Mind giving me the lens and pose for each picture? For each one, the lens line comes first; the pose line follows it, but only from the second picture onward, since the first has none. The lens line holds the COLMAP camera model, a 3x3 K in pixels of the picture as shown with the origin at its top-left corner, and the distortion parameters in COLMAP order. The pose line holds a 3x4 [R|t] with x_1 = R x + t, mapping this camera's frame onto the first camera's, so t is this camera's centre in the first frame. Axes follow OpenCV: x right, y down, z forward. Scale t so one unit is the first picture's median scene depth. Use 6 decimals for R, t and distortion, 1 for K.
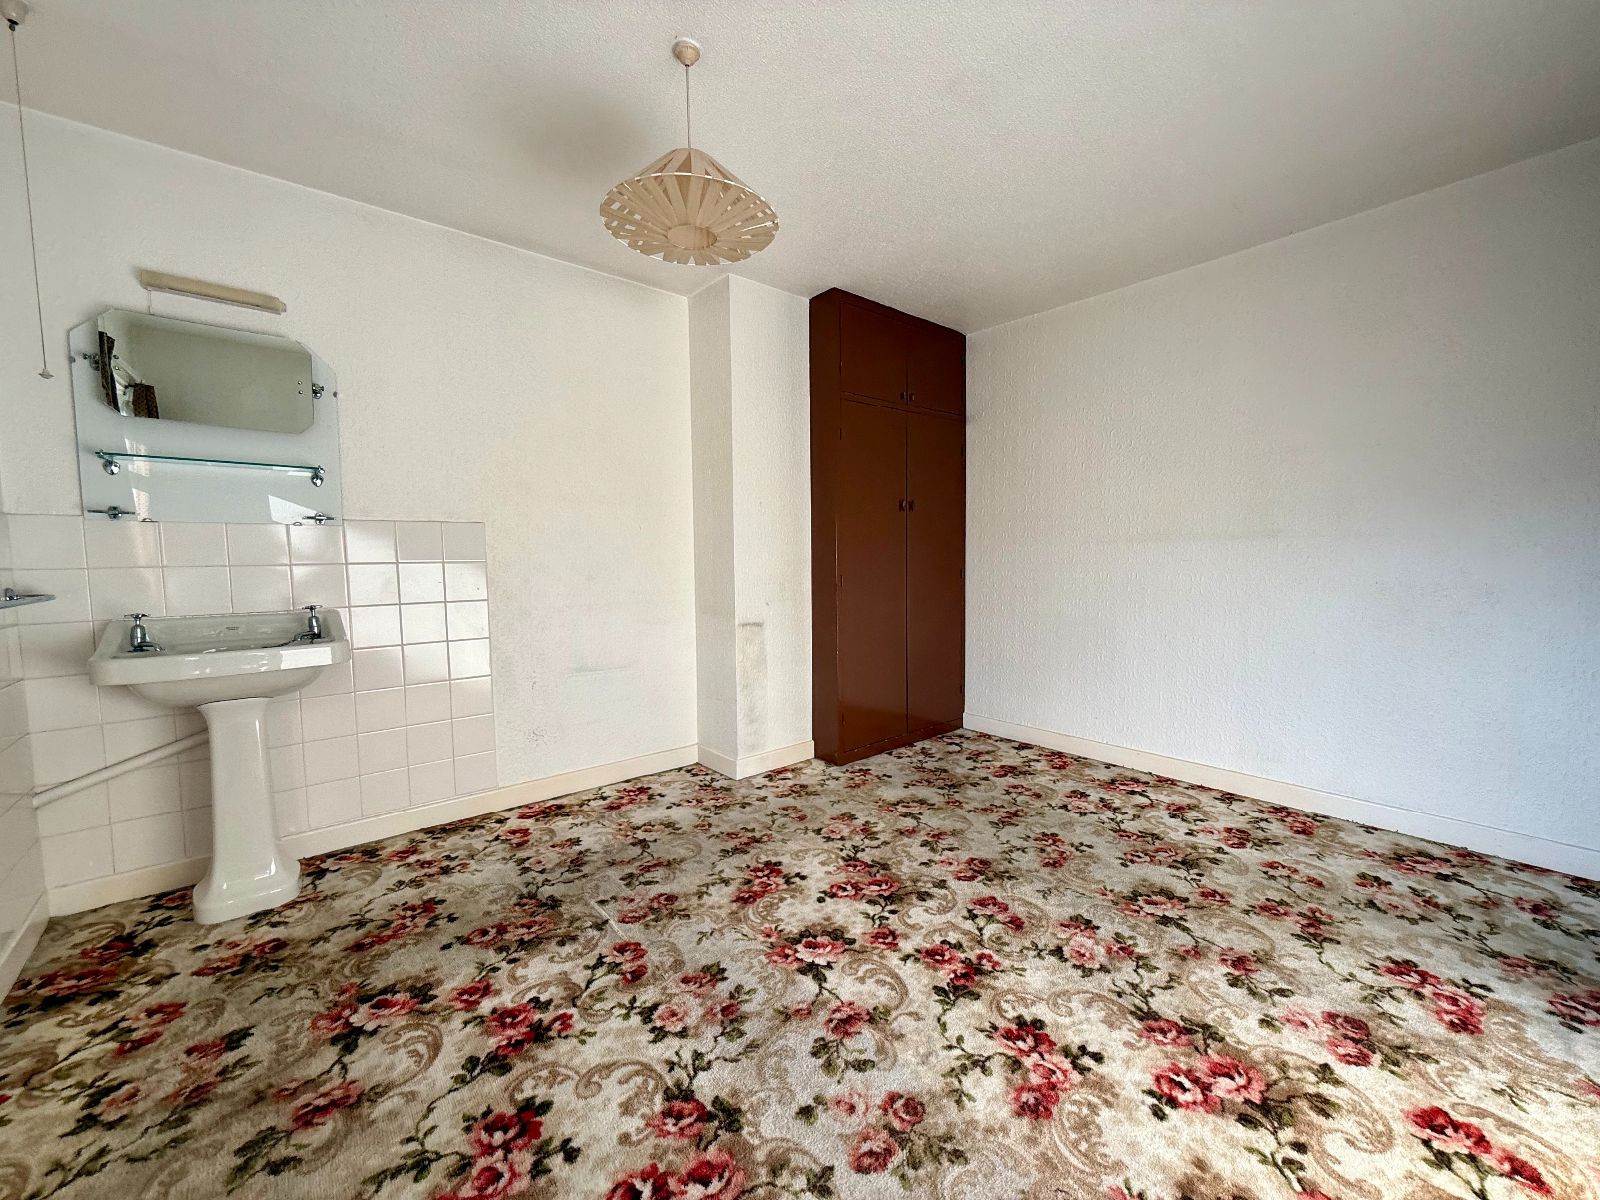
lens RADIAL K [[636.6, 0, 795.7], [0, 636.6, 595.7], [0, 0, 1]] dist [-0.003377, 0.000187]
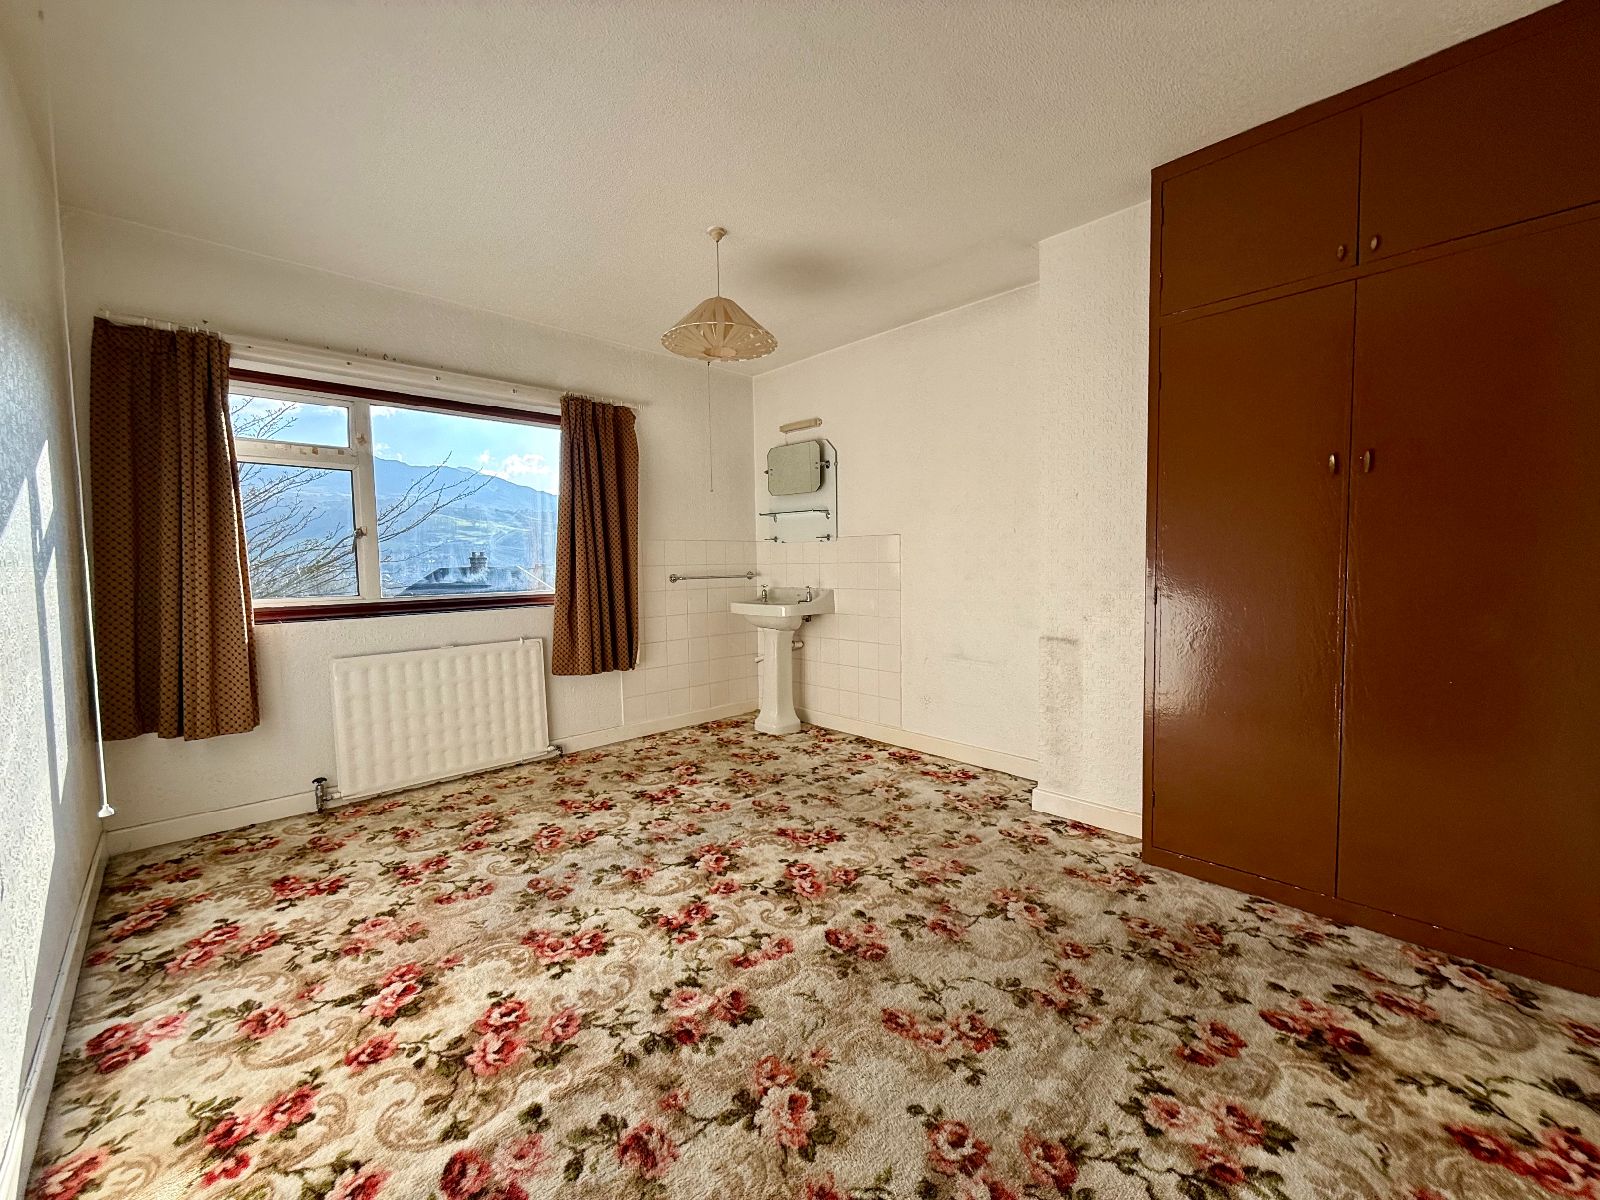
lens RADIAL K [[636.6, 0, 805.0], [0, 636.6, 598.1], [0, 0, 1]] dist [-0.003377, 0.000187]
pose [[0.080969, 0.067002, -0.994462, 1.071378], [-0.052412, 0.996644, 0.062882, -0.064560], [0.995338, 0.047030, 0.084209, 0.853111]]
